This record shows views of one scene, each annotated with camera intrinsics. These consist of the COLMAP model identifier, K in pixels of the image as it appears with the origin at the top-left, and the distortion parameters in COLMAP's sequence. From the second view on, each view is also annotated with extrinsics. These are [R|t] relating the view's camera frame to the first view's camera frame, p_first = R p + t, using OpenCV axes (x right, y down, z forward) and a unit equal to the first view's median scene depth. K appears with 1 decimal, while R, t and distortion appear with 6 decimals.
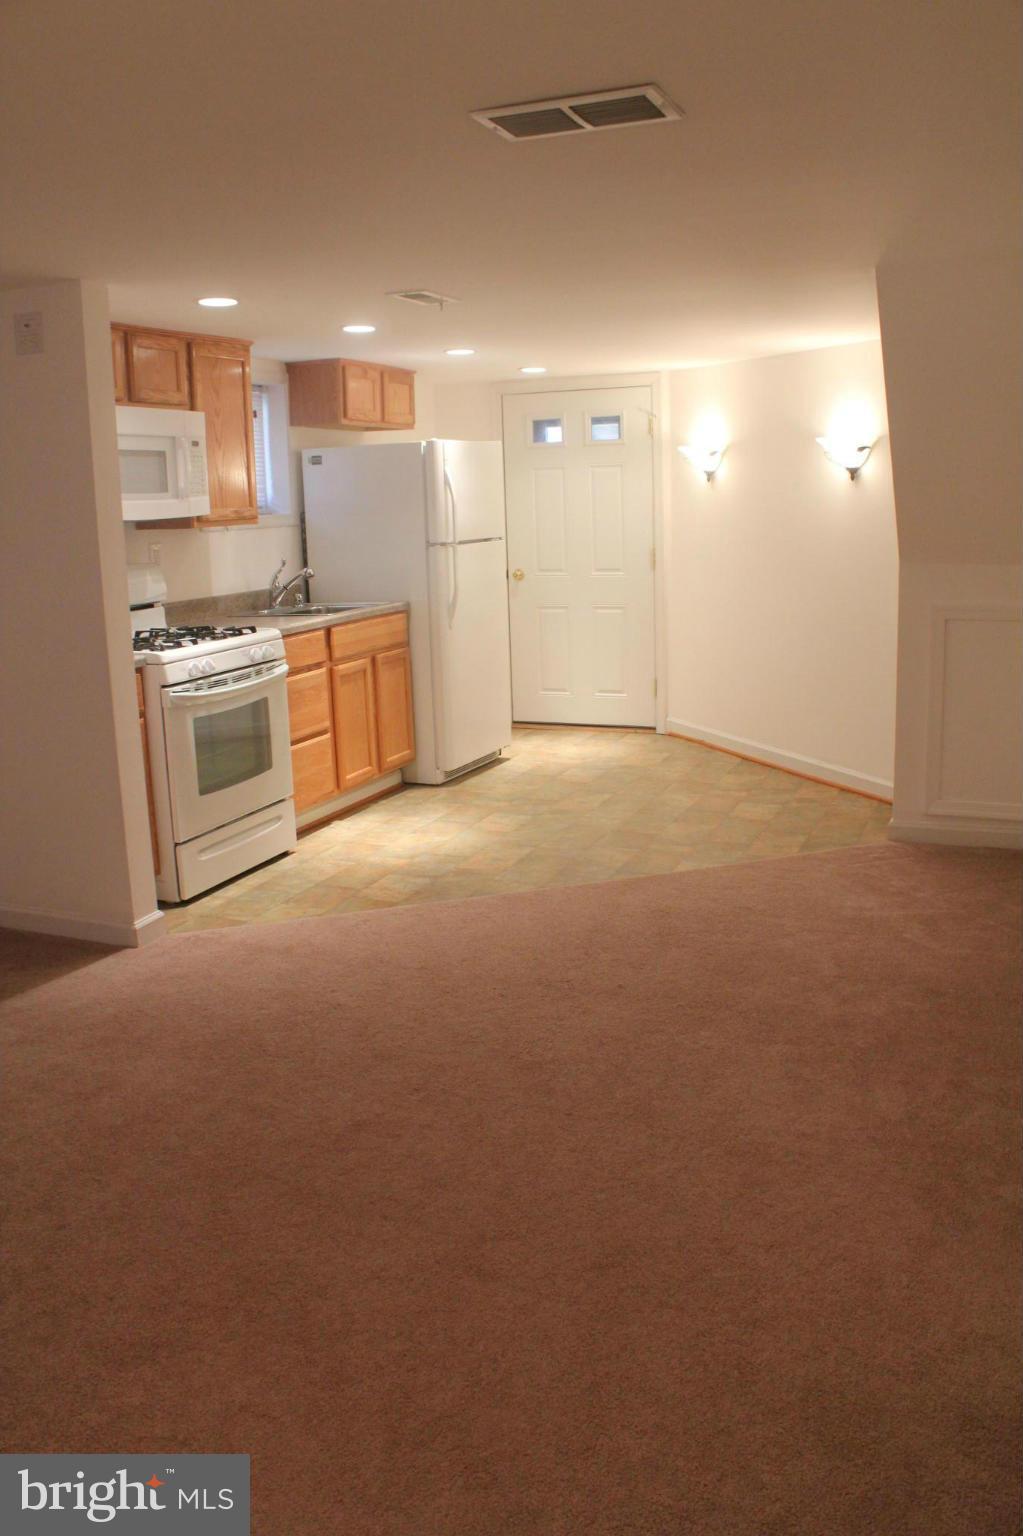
lens RADIAL K [[1274.1, 0, 511.5], [0, 1274.1, 768.0], [0, 0, 1]] dist [-0.173379, 0.147398]
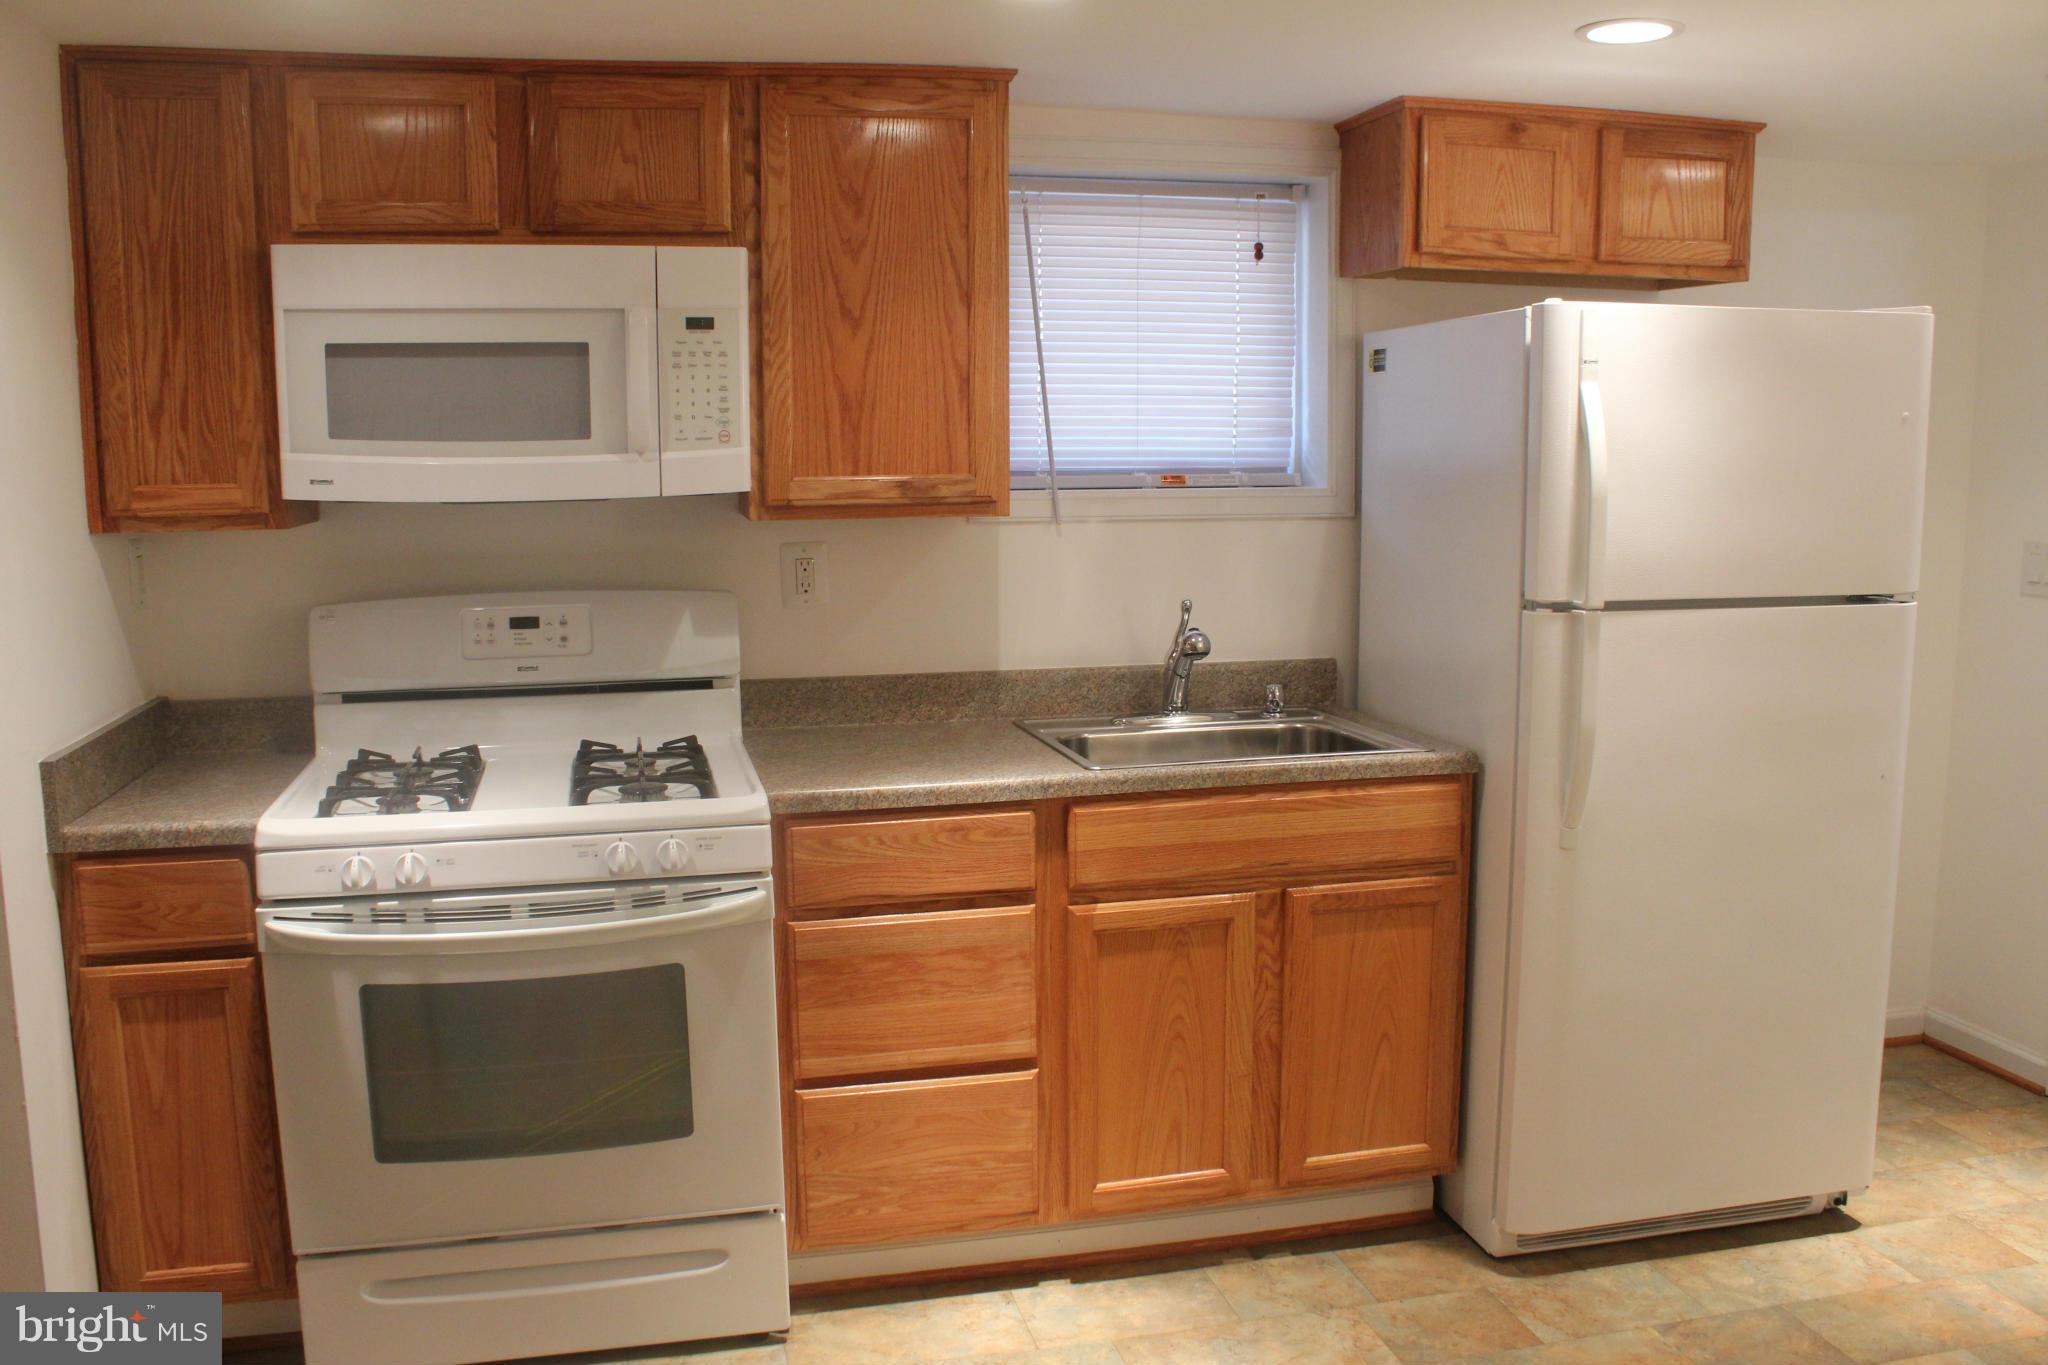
lens RADIAL K [[1802.4, 0, 1026.1], [0, 1802.4, 595.7], [0, 0, 1]] dist [-0.029438, -0.001201]
pose [[0.598278, 0.099514, -0.795085, 0.264922], [-0.181921, 0.983216, -0.013829, -0.157773], [0.780364, 0.152917, 0.606341, 0.636418]]
